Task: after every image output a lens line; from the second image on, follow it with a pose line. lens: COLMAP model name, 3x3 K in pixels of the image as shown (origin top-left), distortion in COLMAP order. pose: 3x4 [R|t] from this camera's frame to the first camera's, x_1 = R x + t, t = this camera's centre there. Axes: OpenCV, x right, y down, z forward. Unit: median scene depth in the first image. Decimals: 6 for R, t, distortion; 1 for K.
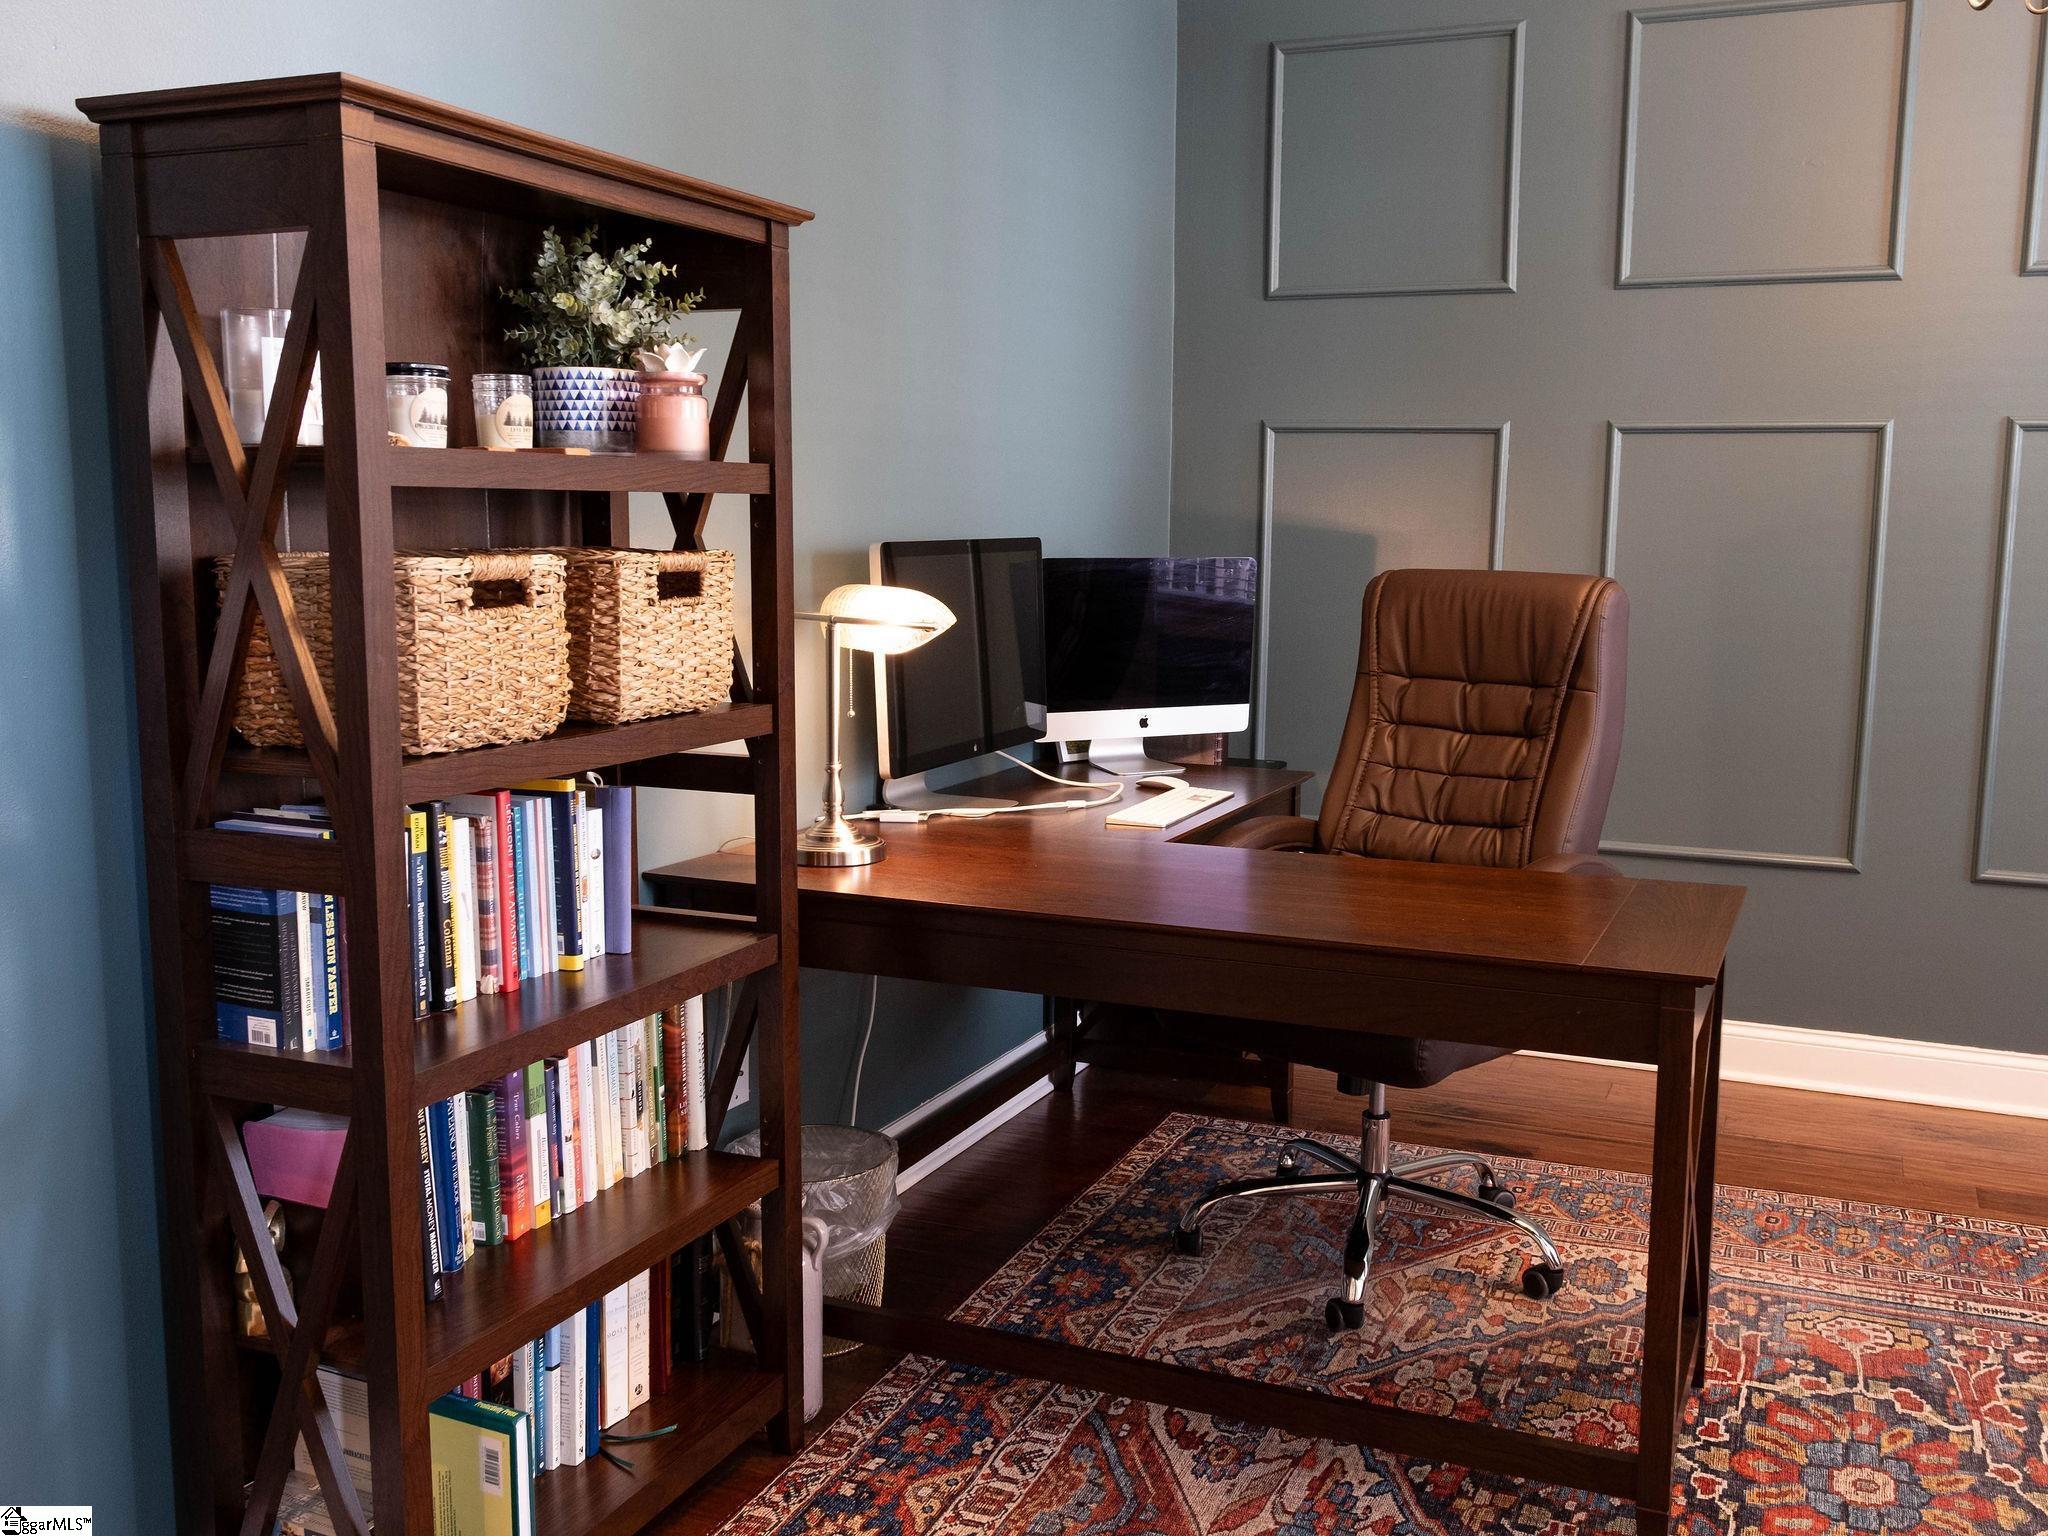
lens RADIAL K [[1832.5, 0, 1031.6], [0, 1832.5, 774.8], [0, 0, 1]] dist [-0.000747, 0.017242]
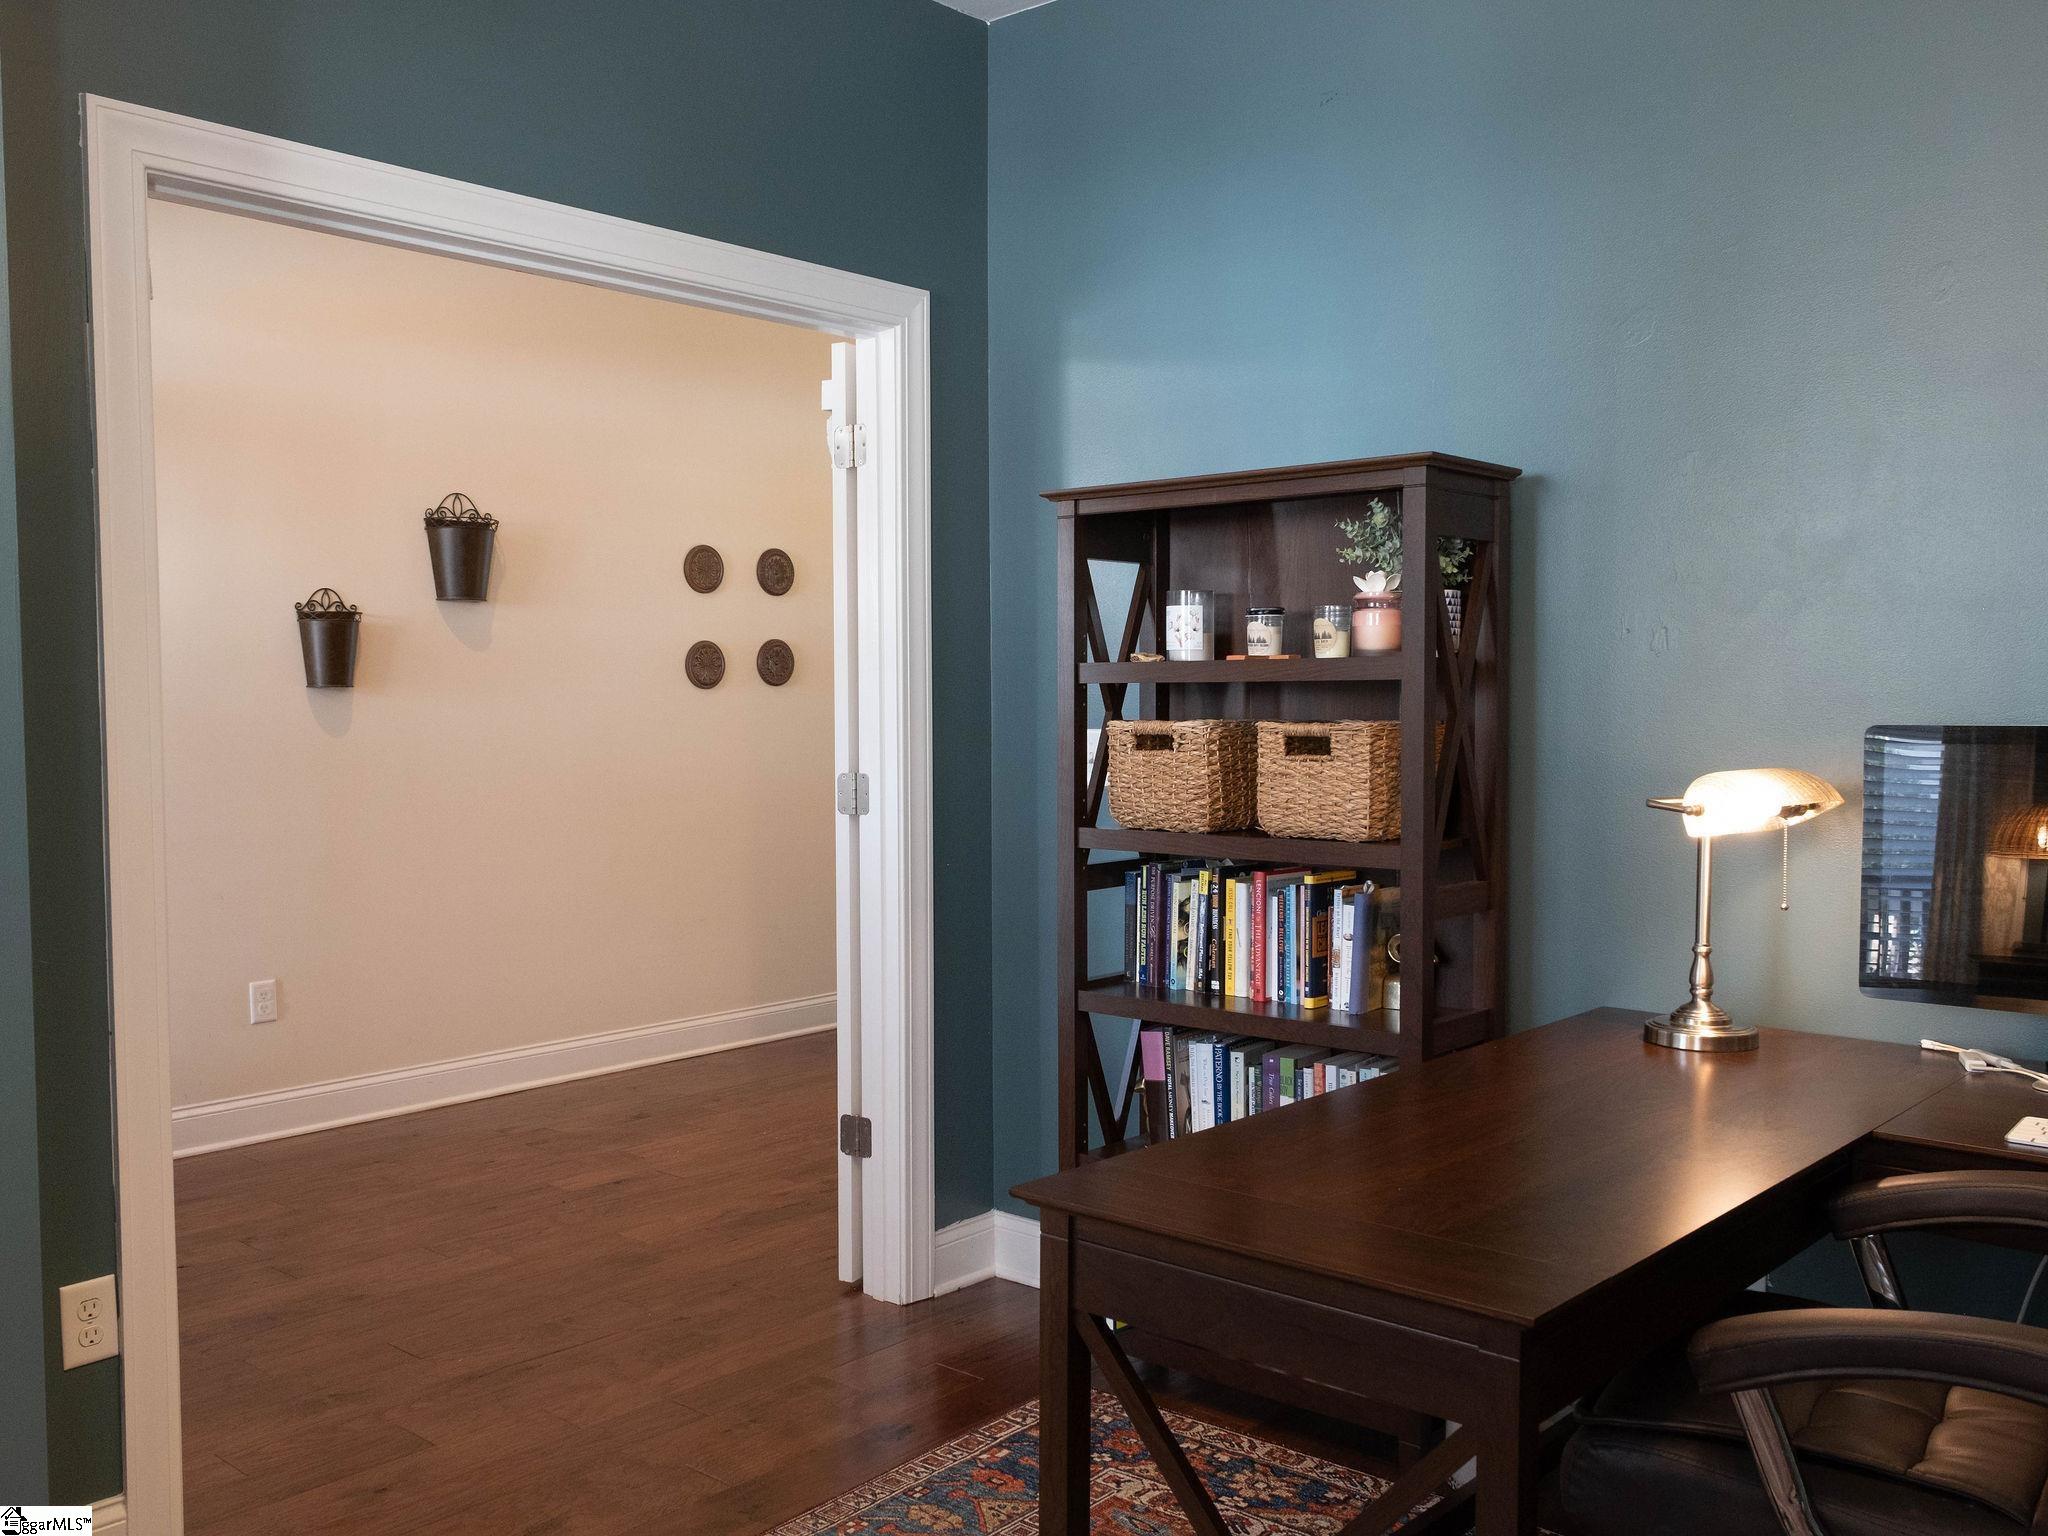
lens RADIAL K [[1832.5, 0, 1031.6], [0, 1832.5, 774.8], [0, 0, 1]] dist [-0.000747, 0.017242]
pose [[-0.317225, 0.034085, -0.947738, 0.361011], [-0.131779, 0.988074, 0.079645, -0.048979], [0.939150, 0.150157, -0.308950, 0.369697]]
